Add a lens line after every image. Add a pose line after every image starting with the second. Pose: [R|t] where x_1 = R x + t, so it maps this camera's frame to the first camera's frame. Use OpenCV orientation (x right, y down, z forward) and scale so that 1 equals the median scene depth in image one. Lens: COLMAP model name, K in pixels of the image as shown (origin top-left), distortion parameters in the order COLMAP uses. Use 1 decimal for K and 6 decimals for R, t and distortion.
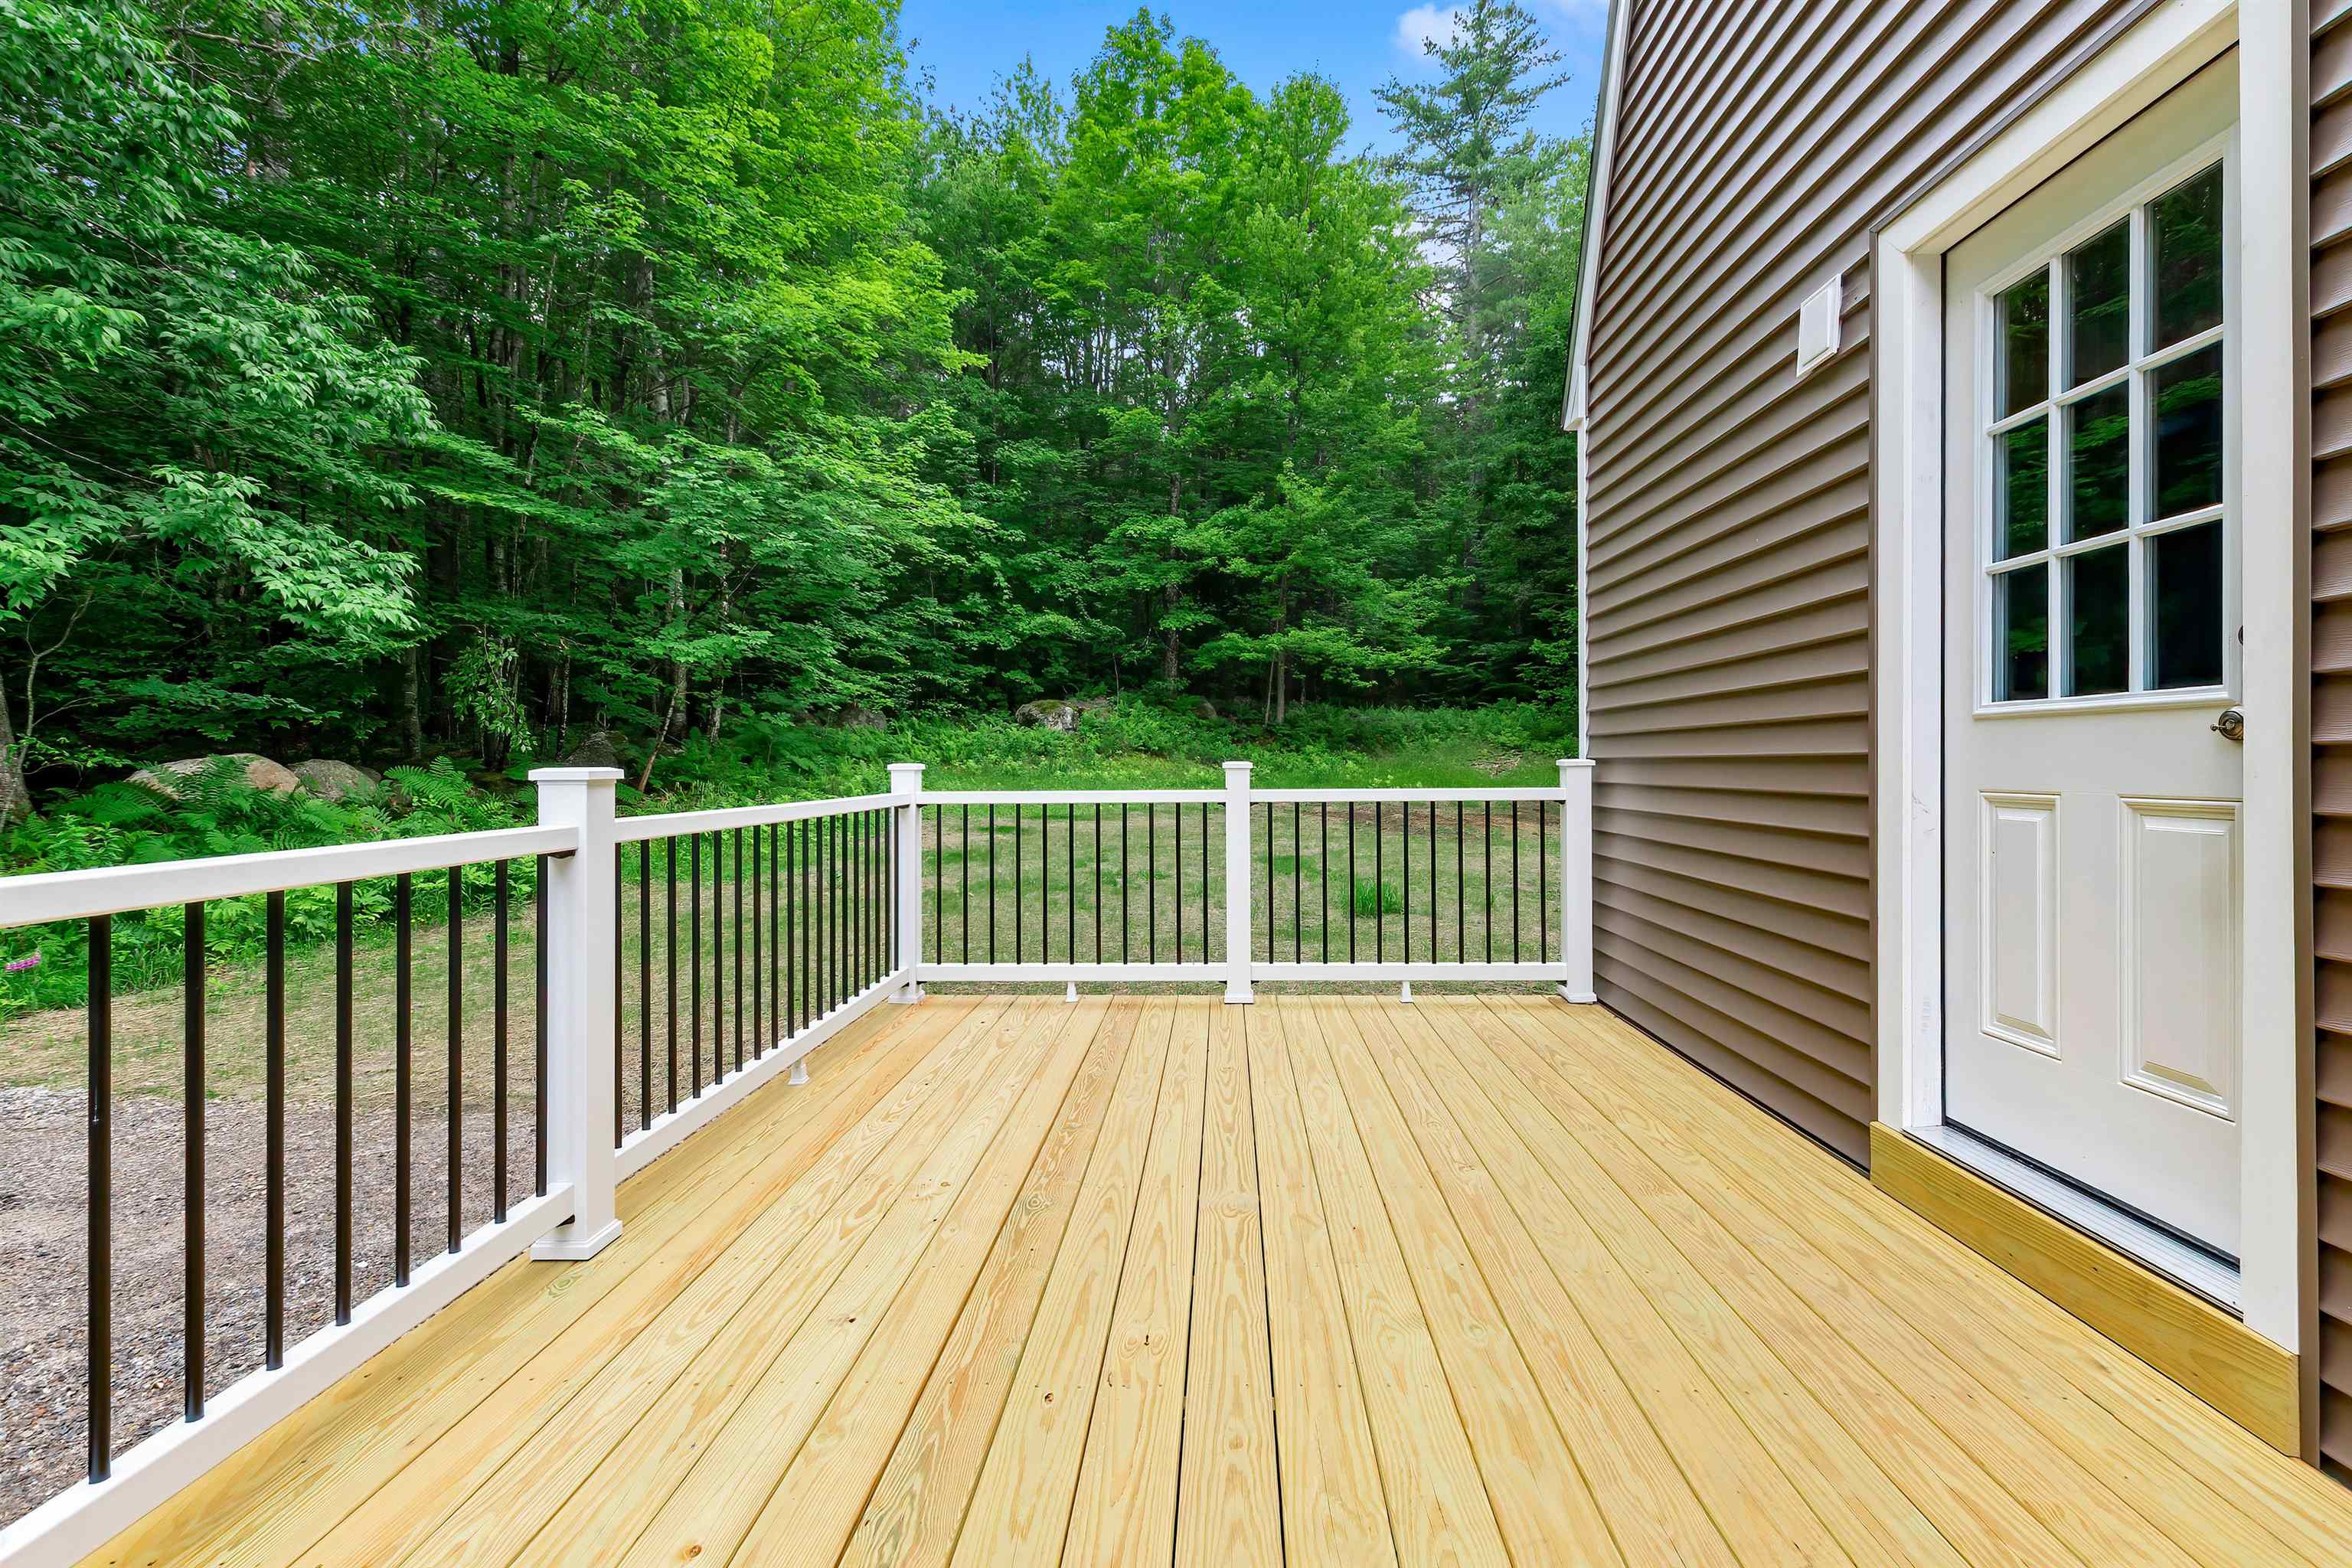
lens RADIAL K [[1049.0, 0, 1184.8], [0, 1049.0, 768.7], [0, 0, 1]] dist [0.003633, -0.001369]
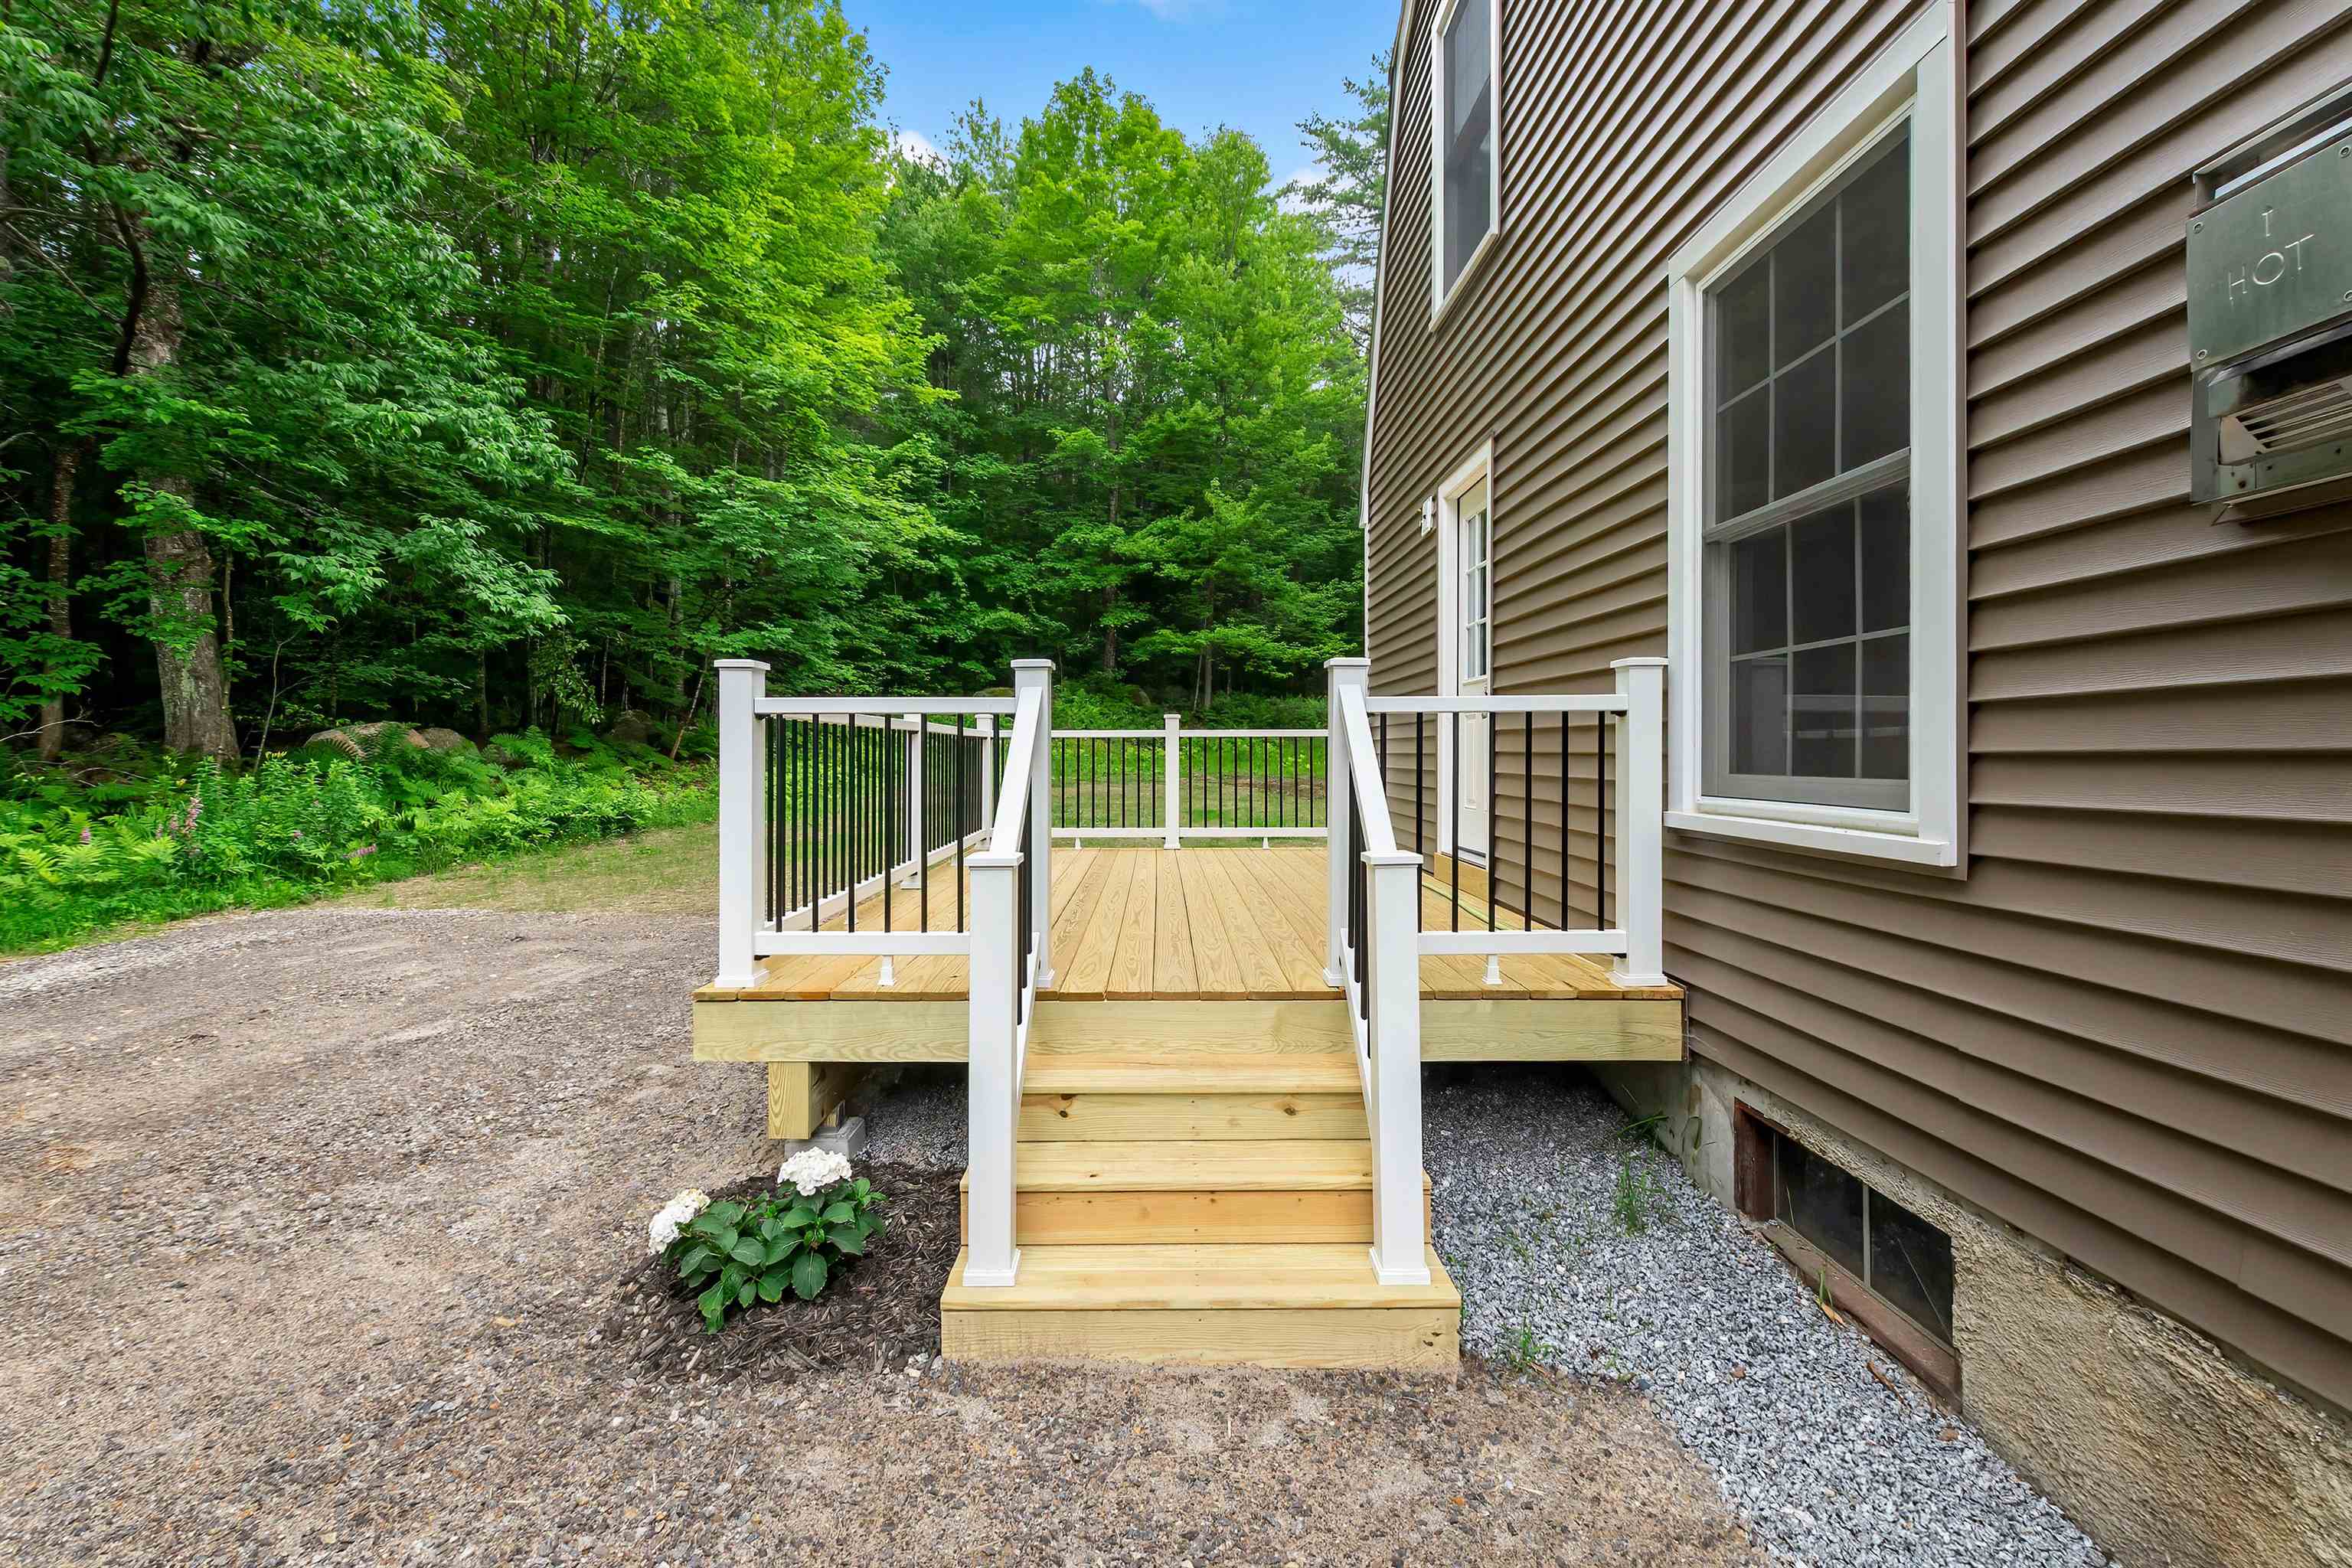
lens RADIAL K [[1049.0, 0, 1166.0], [0, 1049.0, 768.2], [0, 0, 1]] dist [0.003633, -0.001369]
pose [[0.998827, 0.004026, 0.048262, -0.007996], [-0.004389, 0.999963, 0.007423, 0.012491], [-0.048230, -0.007626, 0.998807, -0.137672]]
